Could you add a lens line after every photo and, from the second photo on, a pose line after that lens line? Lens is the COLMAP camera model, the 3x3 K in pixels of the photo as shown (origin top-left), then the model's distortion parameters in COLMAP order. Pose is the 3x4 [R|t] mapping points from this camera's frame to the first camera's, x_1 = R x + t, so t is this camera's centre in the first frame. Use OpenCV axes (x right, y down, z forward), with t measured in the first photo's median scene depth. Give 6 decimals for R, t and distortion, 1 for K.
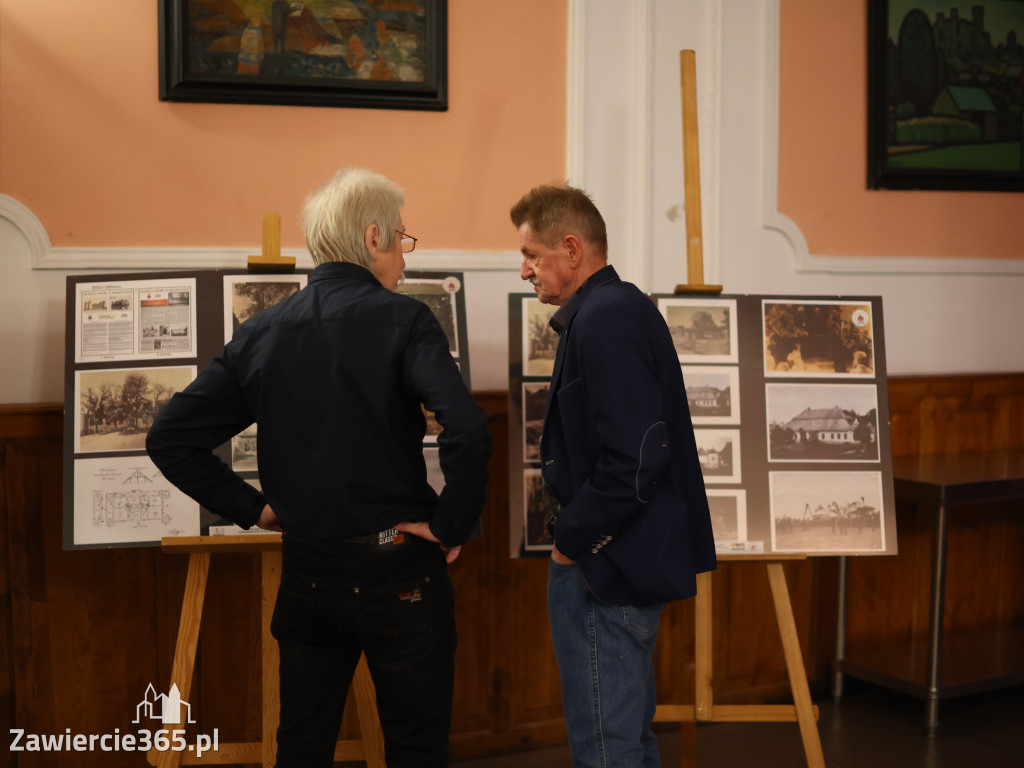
lens RADIAL K [[1681.5, 0, 516.2], [0, 1681.5, 417.0], [0, 0, 1]] dist [-0.107424, 0.000000]
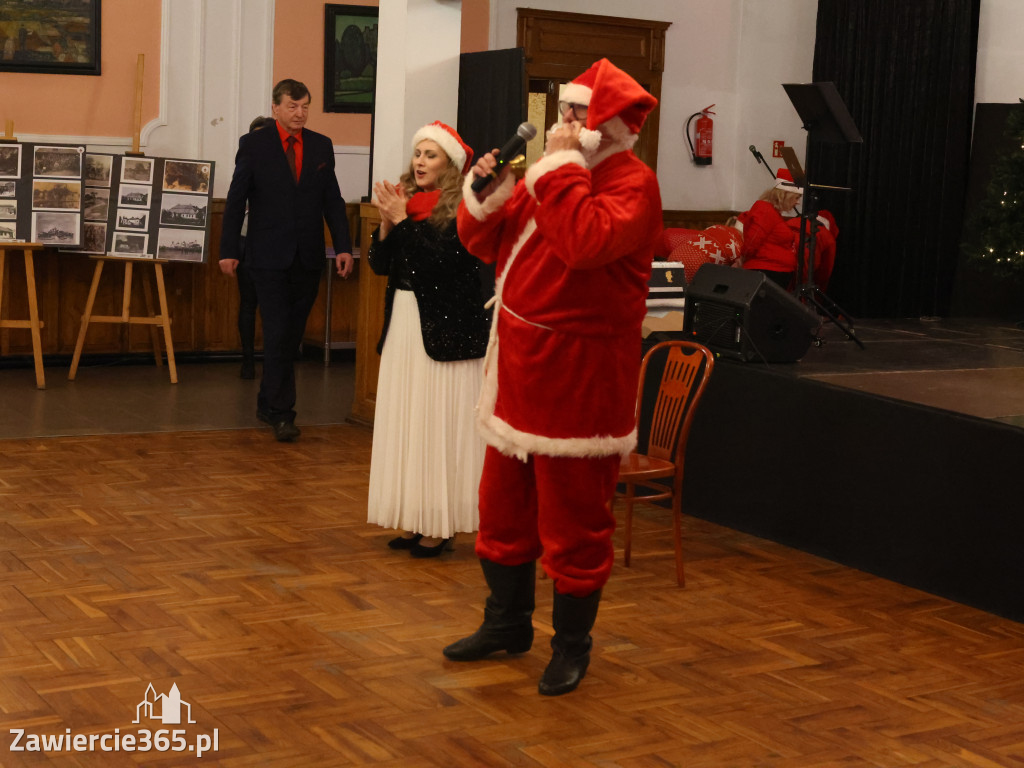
lens RADIAL K [[1681.5, 0, 519.2], [0, 1681.5, 381.4], [0, 0, 1]] dist [-0.107424, 0.000000]
pose [[0.999310, 0.029764, 0.022211, 0.556864], [-0.030676, 0.998652, 0.041883, 0.138515], [-0.020935, -0.042535, 0.998876, -1.471446]]
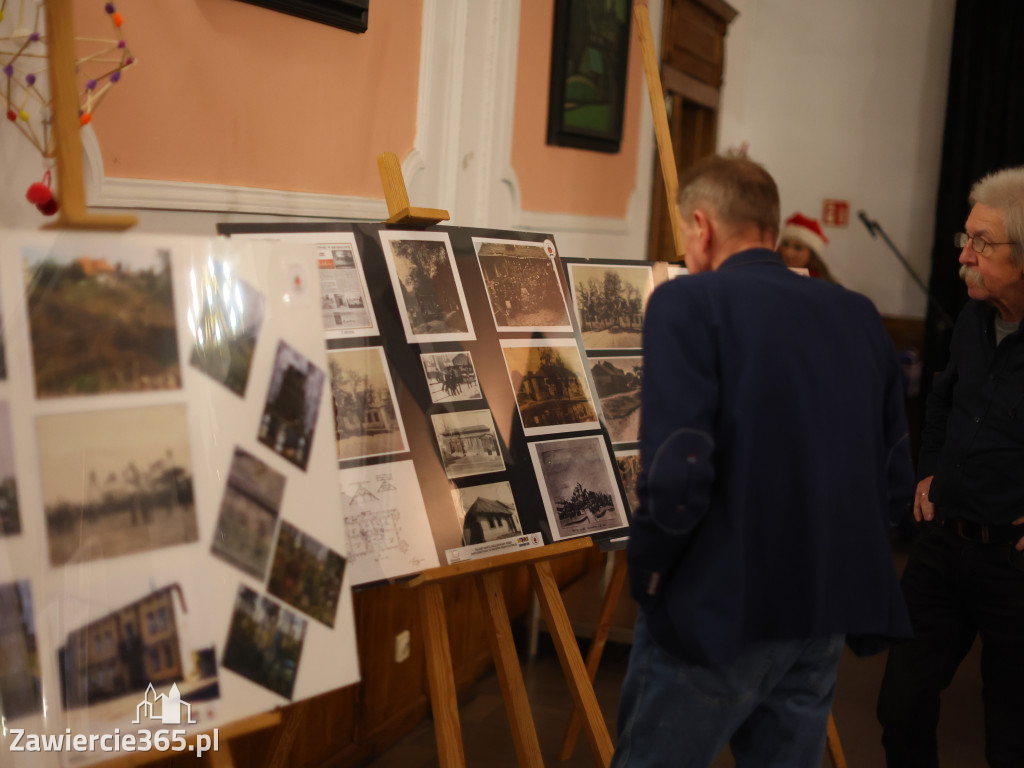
lens RADIAL K [[1681.5, 0, 505.2], [0, 1681.5, 383.2], [0, 0, 1]] dist [-0.107424, 0.000000]
pose [[0.751756, -0.023791, 0.659012, -0.622380], [0.002277, 0.999437, 0.033483, -0.036965], [-0.659437, -0.023670, 0.751387, 0.347841]]
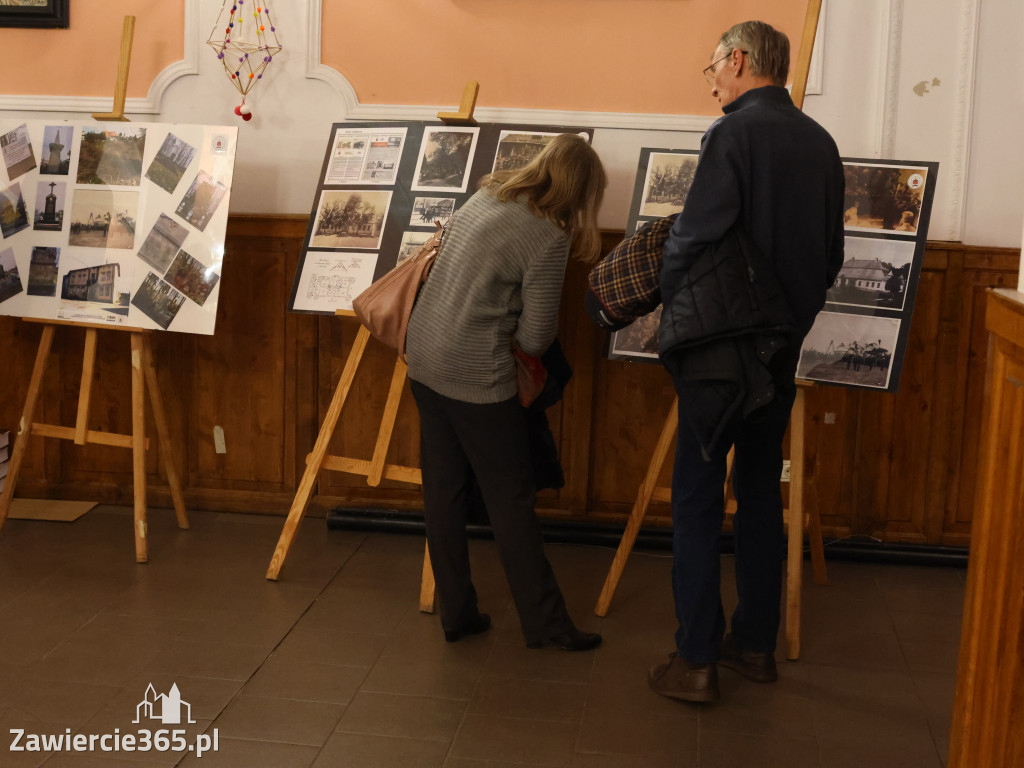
lens RADIAL K [[1681.5, 0, 507.4], [0, 1681.5, 389.6], [0, 0, 1]] dist [-0.107424, 0.000000]
pose [[0.798408, 0.116236, -0.590791, 0.671417], [-0.083001, 0.993069, 0.083213, 0.008401], [0.596368, -0.017402, 0.802522, -0.049885]]
